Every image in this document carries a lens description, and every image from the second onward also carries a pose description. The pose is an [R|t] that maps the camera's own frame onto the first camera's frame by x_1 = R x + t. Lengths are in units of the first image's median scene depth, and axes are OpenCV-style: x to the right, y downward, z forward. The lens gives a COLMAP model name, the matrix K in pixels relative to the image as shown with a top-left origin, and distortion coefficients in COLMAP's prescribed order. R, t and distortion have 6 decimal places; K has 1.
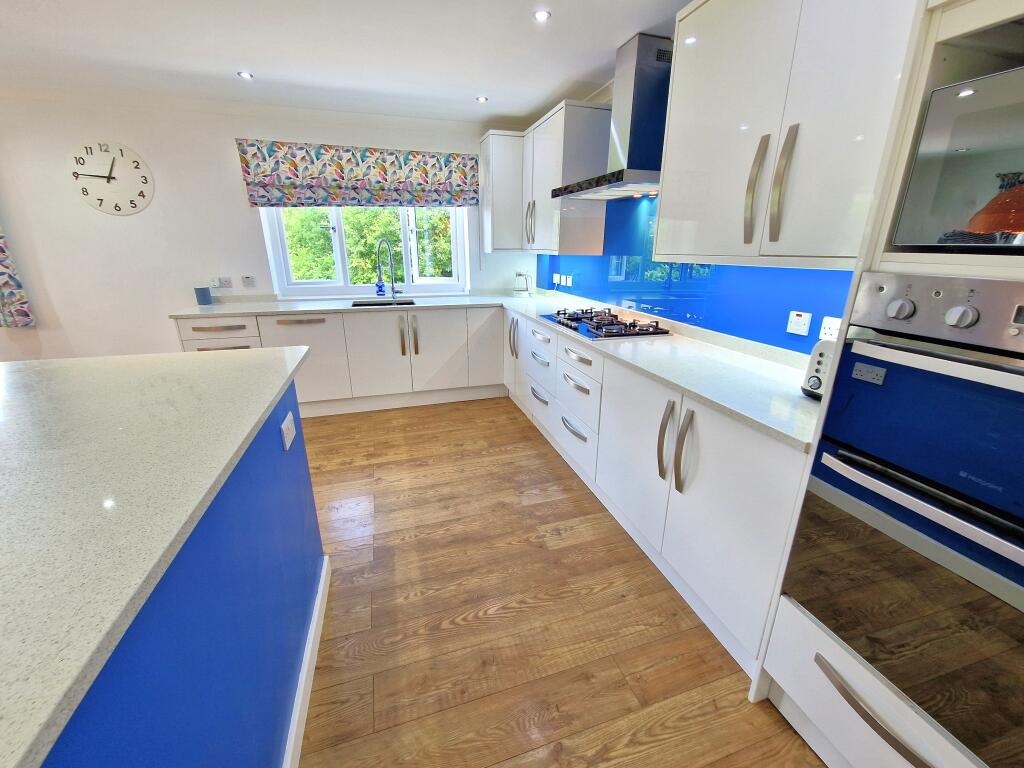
lens RADIAL K [[420.0, 0, 515.0], [0, 420.0, 384.2], [0, 0, 1]] dist [0.007532, -0.005599]
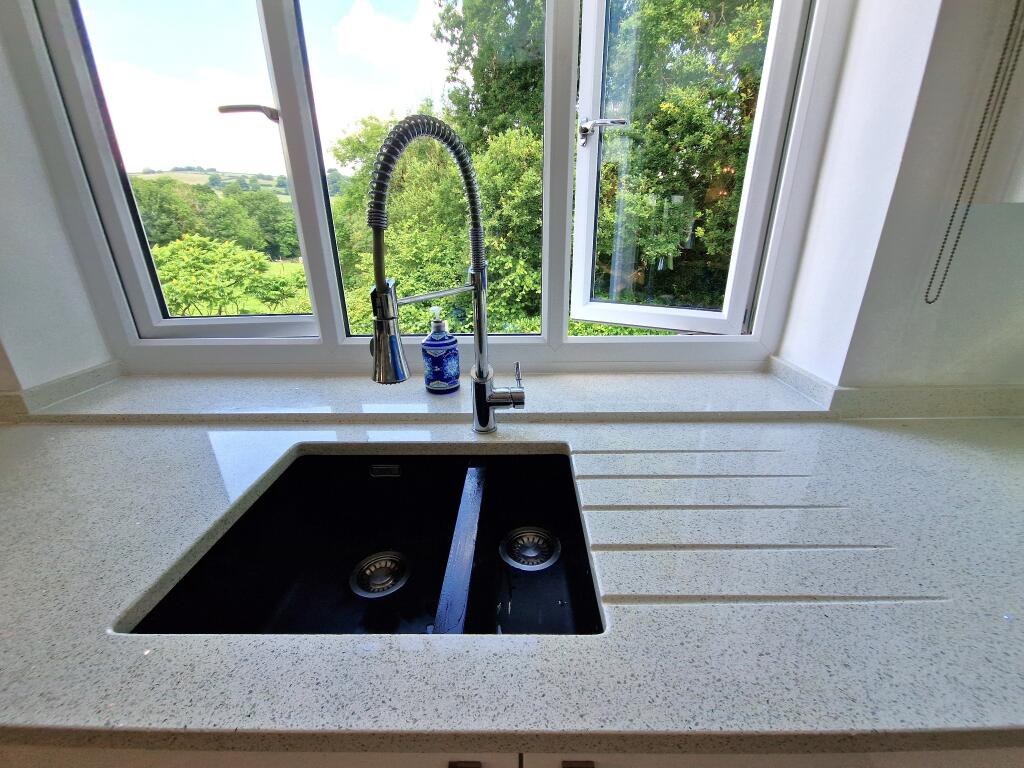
lens RADIAL K [[420.0, 0, 515.6], [0, 420.0, 380.4], [0, 0, 1]] dist [0.007532, -0.005599]
pose [[0.947328, 0.096918, -0.305248, -0.077248], [-0.083627, 0.994902, 0.056353, -0.090270], [0.309153, -0.027858, 0.950604, 0.297279]]
